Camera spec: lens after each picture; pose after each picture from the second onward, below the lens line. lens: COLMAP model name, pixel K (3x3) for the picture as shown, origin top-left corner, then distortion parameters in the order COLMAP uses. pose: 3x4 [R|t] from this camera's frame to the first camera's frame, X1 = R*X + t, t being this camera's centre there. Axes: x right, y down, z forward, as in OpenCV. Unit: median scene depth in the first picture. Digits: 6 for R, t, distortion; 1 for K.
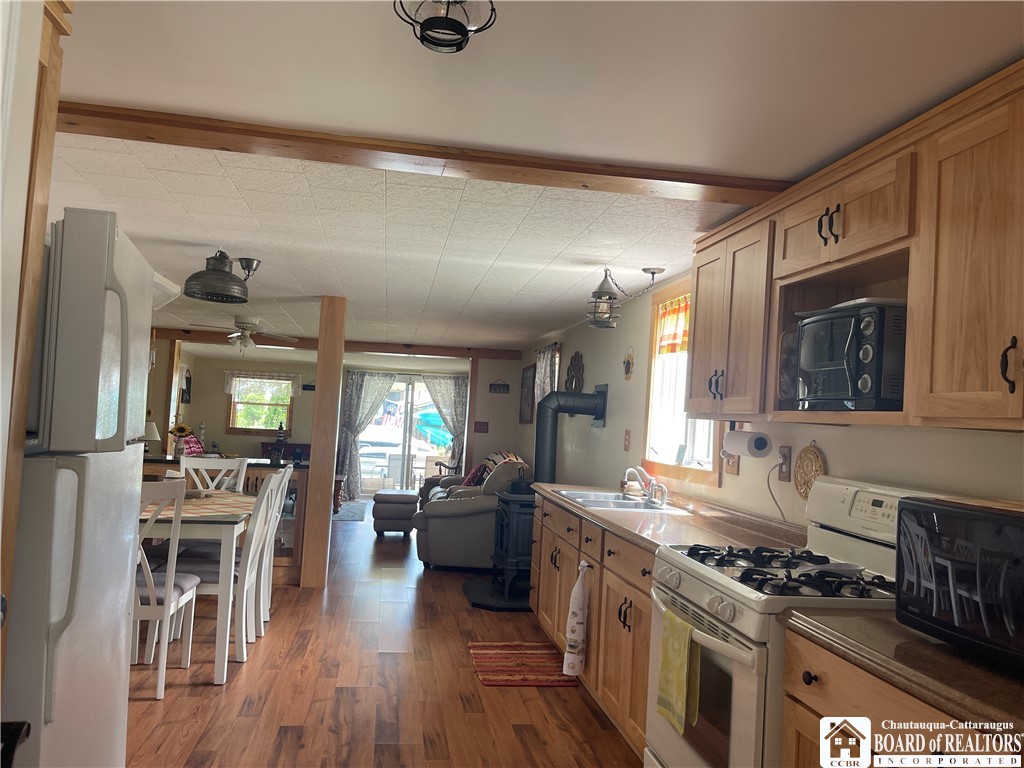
lens RADIAL K [[772.1, 0, 510.6], [0, 772.1, 381.2], [0, 0, 1]] dist [0.065373, -0.082010]
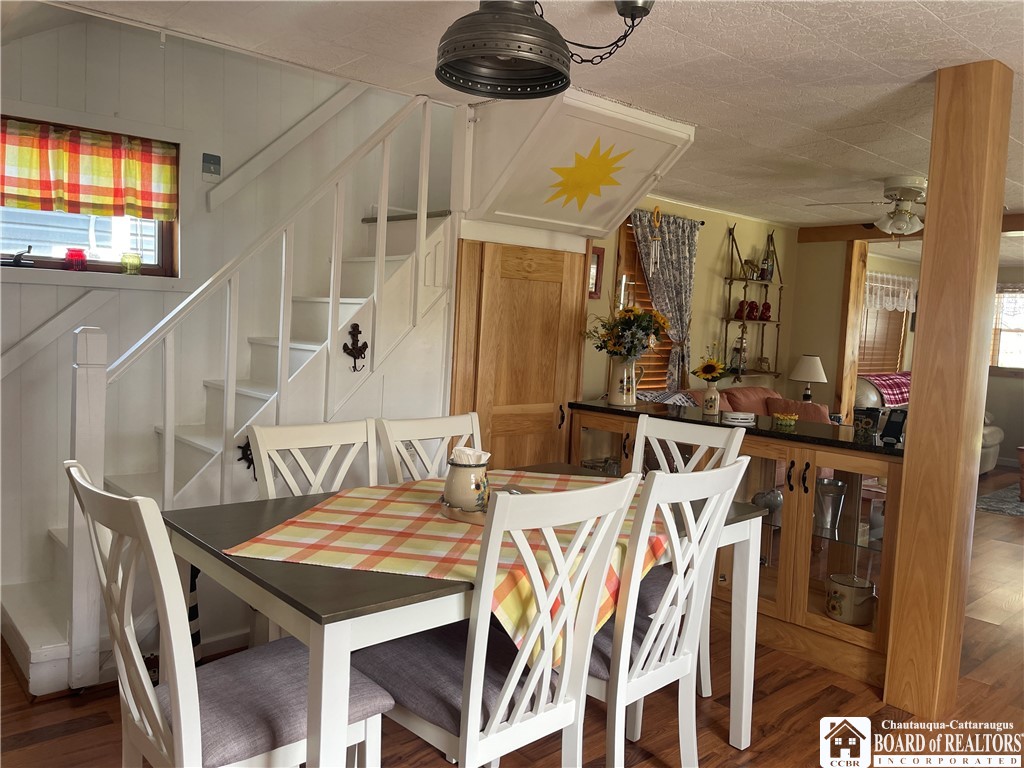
lens RADIAL K [[772.1, 0, 509.3], [0, 772.1, 383.1], [0, 0, 1]] dist [0.065373, -0.082010]
pose [[0.530989, 0.037921, -0.846530, 0.005192], [0.034579, 0.997196, 0.066360, 0.017045], [0.846673, -0.064509, 0.528189, 0.335046]]
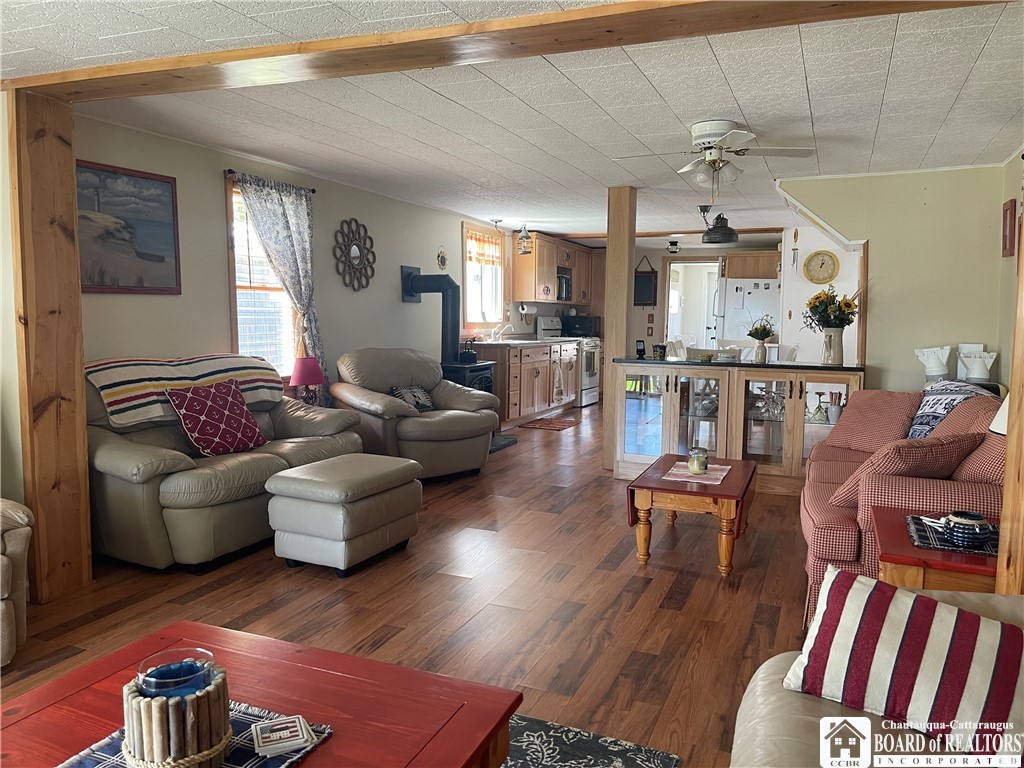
lens RADIAL K [[772.1, 0, 516.7], [0, 772.1, 385.8], [0, 0, 1]] dist [0.065373, -0.082010]
pose [[-0.849203, -0.114917, 0.515411, -0.404473], [-0.087075, 0.993146, 0.077966, 0.048952], [-0.520838, 0.021330, -0.853389, 1.191410]]
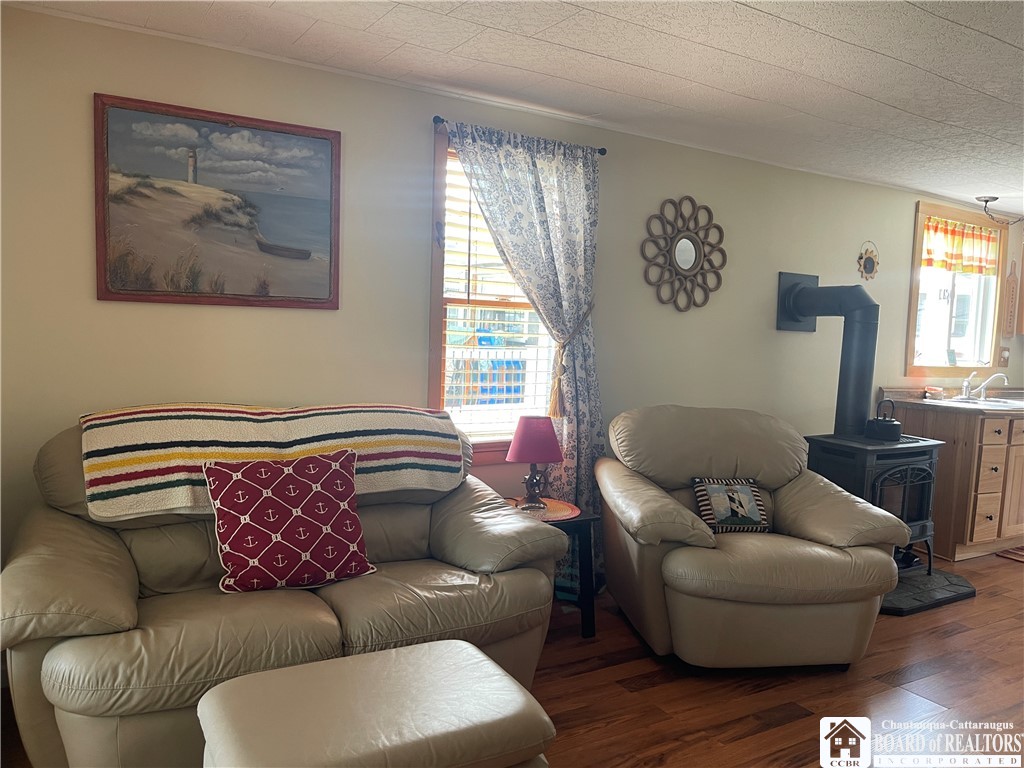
lens RADIAL K [[772.1, 0, 509.5], [0, 772.1, 385.3], [0, 0, 1]] dist [0.065373, -0.082010]
pose [[-0.370237, -0.148600, 0.916975, -0.294619], [-0.115976, 0.986793, 0.113087, 0.035342], [-0.921669, -0.064478, -0.382582, 0.943321]]
